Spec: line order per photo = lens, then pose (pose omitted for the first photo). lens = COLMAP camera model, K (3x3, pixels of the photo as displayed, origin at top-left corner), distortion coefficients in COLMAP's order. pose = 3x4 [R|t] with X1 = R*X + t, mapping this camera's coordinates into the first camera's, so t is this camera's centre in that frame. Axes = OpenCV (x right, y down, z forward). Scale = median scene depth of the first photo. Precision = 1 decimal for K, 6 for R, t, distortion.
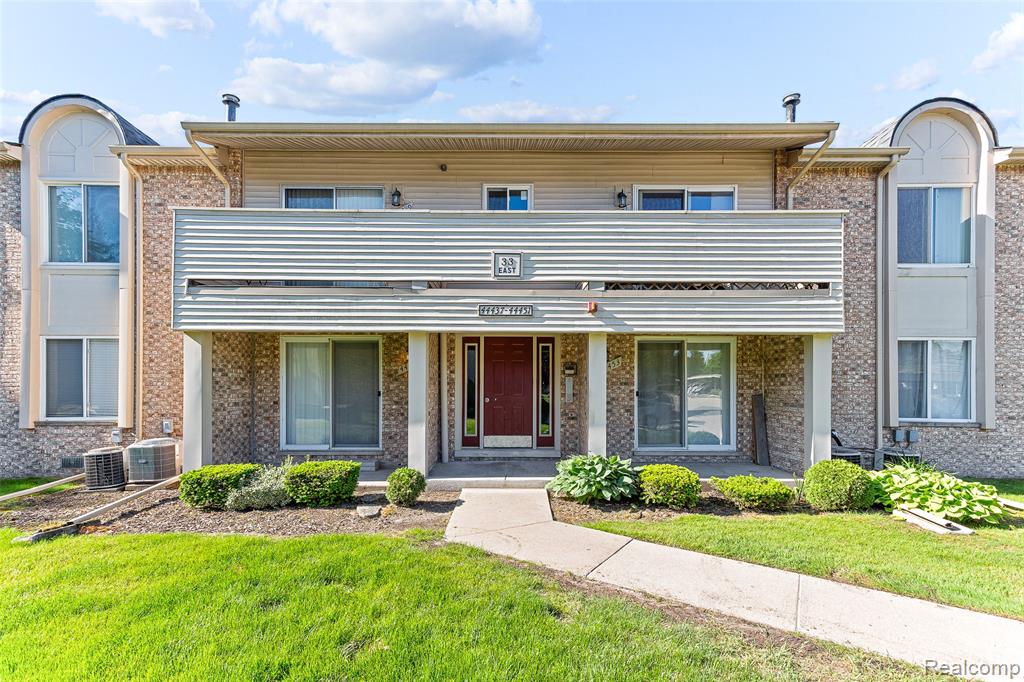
lens RADIAL K [[485.4, 0, 505.1], [0, 485.4, 328.8], [0, 0, 1]] dist [0.031353, 0.000249]
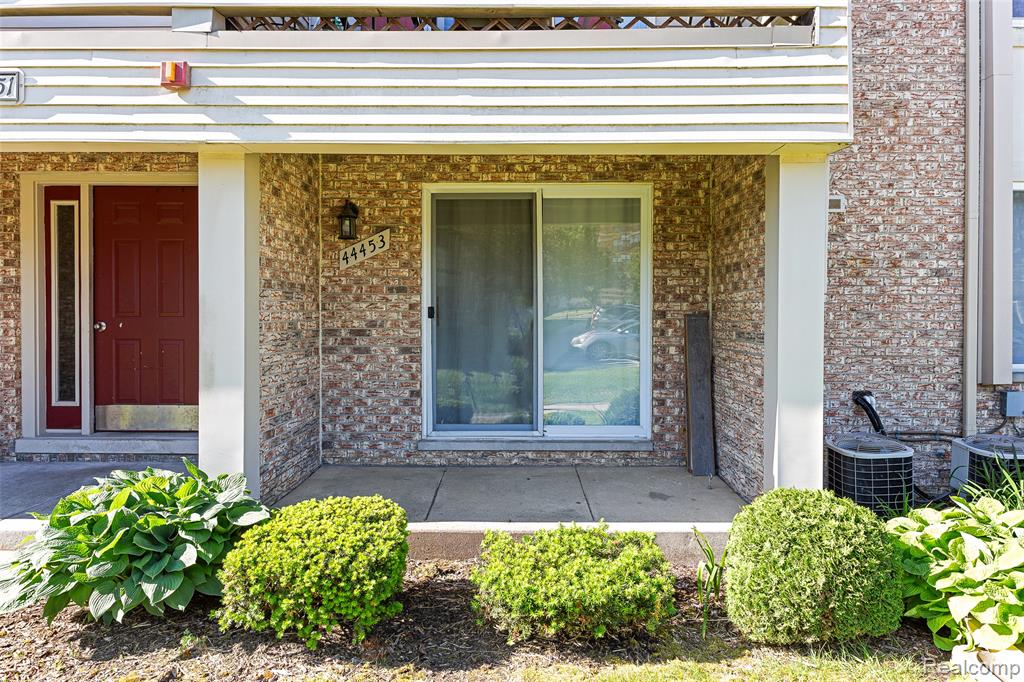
lens RADIAL K [[655.7, 0, 511.0], [0, 655.7, 245.0], [0, 0, 1]] dist [0.008707, -0.004715]
pose [[0.999698, -0.002373, -0.024455, 0.363406], [0.002797, 0.999846, 0.017322, 0.062213], [0.024411, -0.017385, 0.999551, 0.406893]]
